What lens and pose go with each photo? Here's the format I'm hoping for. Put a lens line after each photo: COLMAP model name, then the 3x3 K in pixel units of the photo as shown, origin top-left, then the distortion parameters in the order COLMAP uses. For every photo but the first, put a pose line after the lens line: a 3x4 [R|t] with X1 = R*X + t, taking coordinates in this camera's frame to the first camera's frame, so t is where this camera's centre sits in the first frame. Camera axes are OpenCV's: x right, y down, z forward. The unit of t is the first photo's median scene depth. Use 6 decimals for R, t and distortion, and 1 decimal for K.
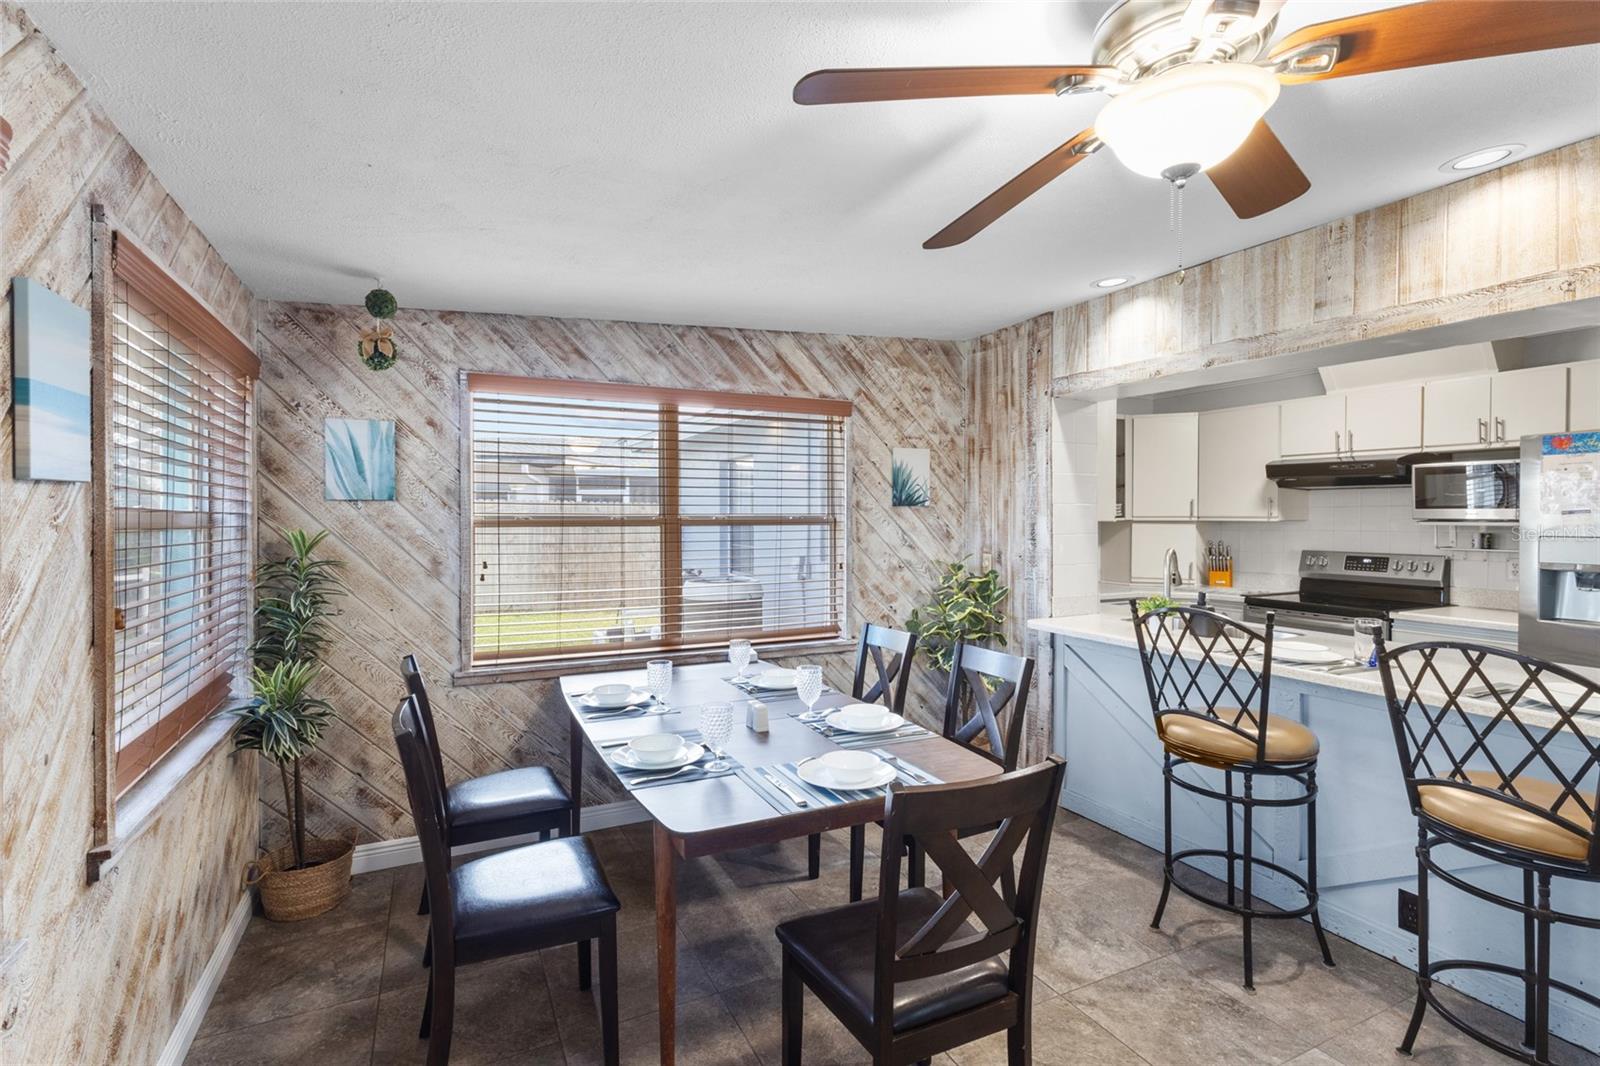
lens RADIAL K [[736.1, 0, 798.1], [0, 736.1, 526.6], [0, 0, 1]] dist [-0.003216, 0.001620]
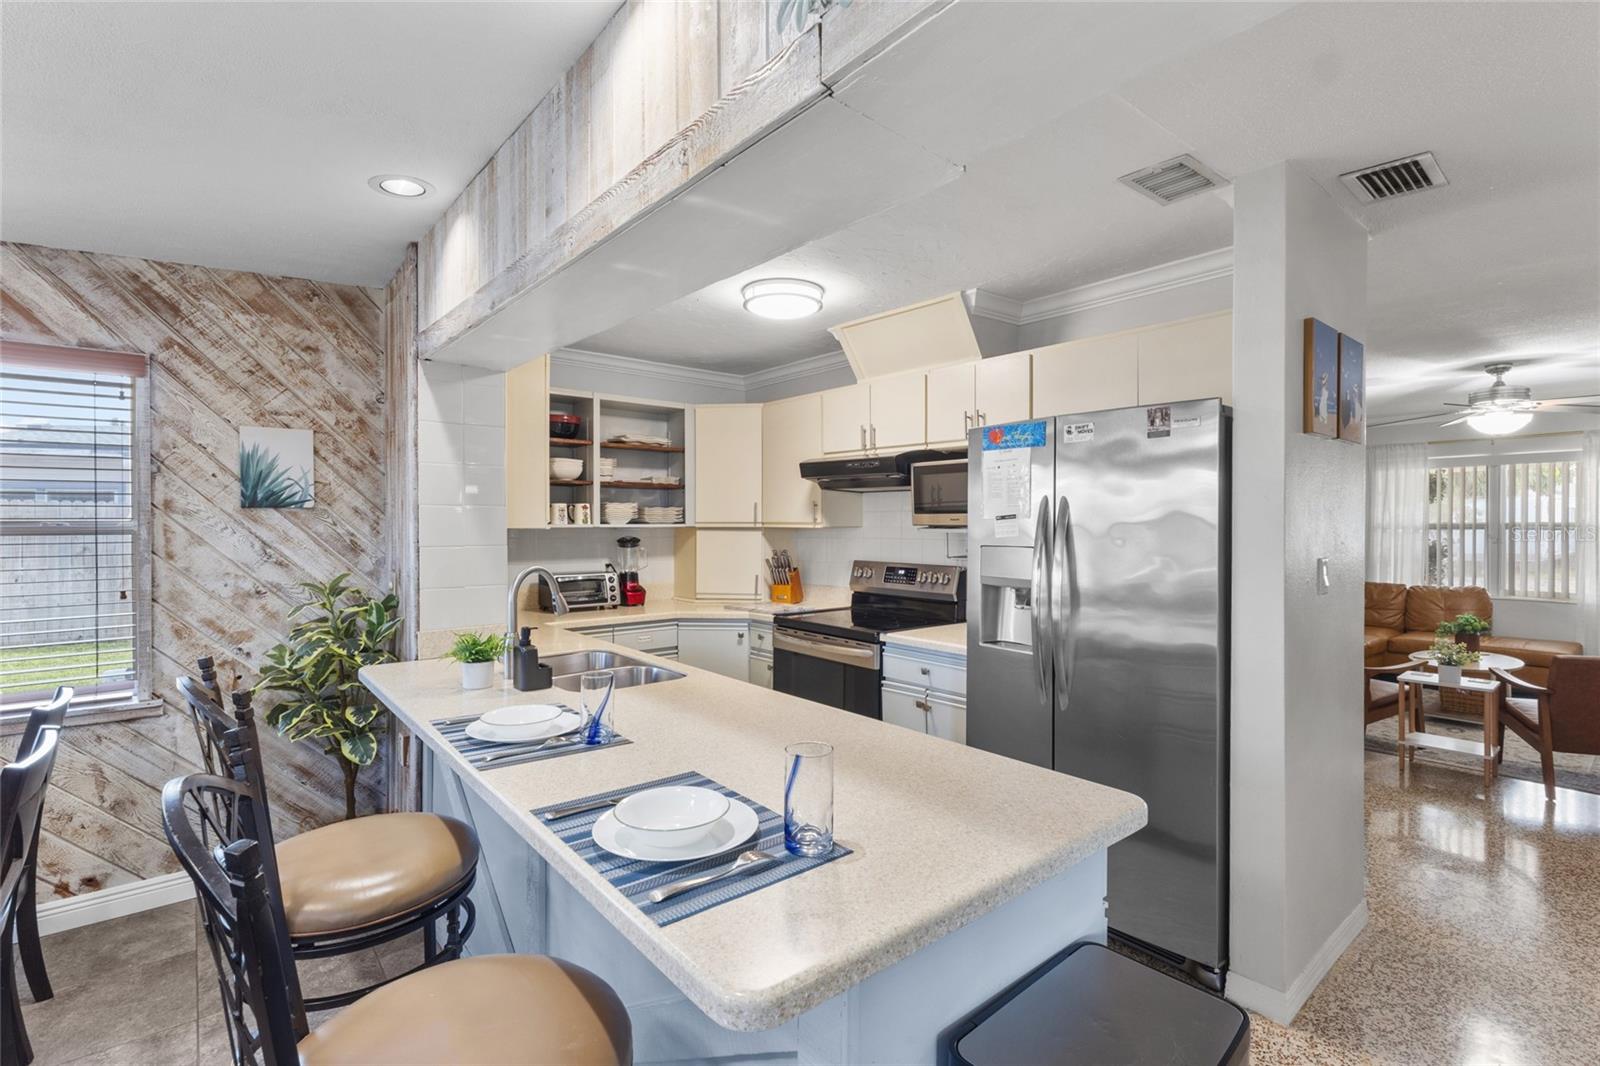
lens RADIAL K [[736.1, 0, 797.8], [0, 736.1, 530.0], [0, 0, 1]] dist [-0.003216, 0.001620]
pose [[0.971342, -0.001644, 0.237682, 0.481494], [0.002184, 0.999996, -0.002007, -0.003682], [-0.237678, 0.002469, 0.971341, 0.178432]]
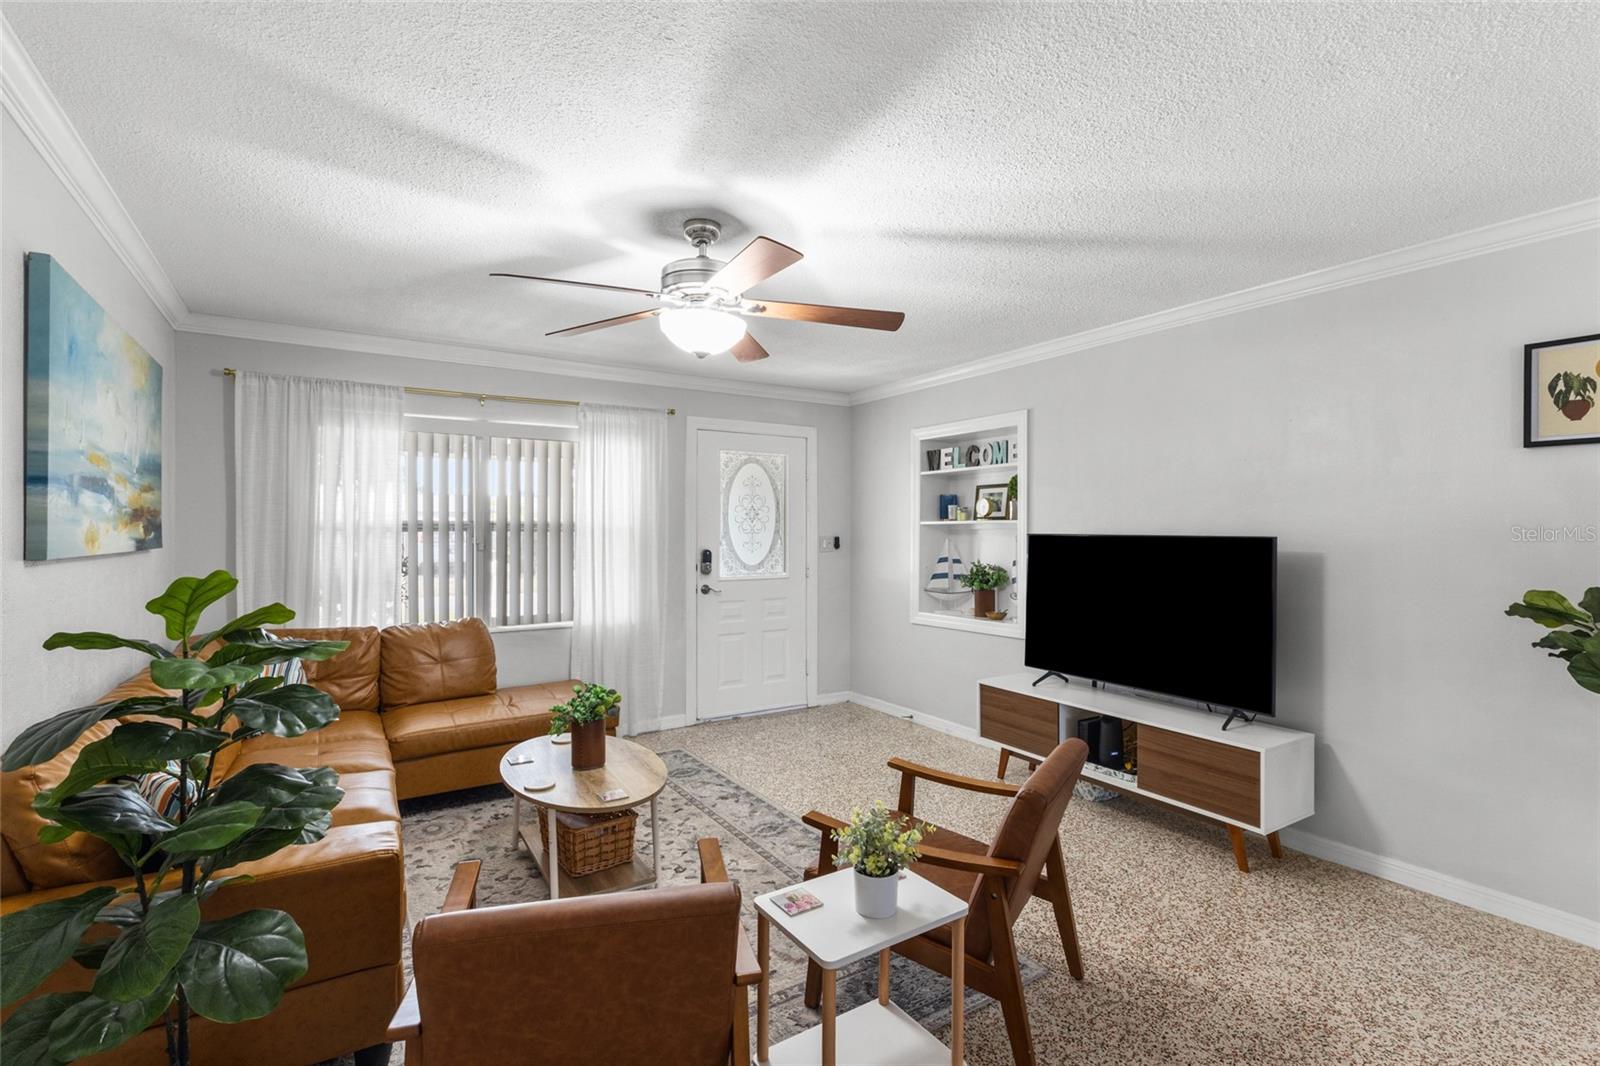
lens RADIAL K [[736.1, 0, 799.9], [0, 736.1, 530.1], [0, 0, 1]] dist [-0.003216, 0.001620]
pose [[-0.117960, -0.004152, 0.993010, 0.703064], [0.006142, 0.999969, 0.004911, -0.005281], [-0.992999, 0.006678, -0.117931, 0.444685]]
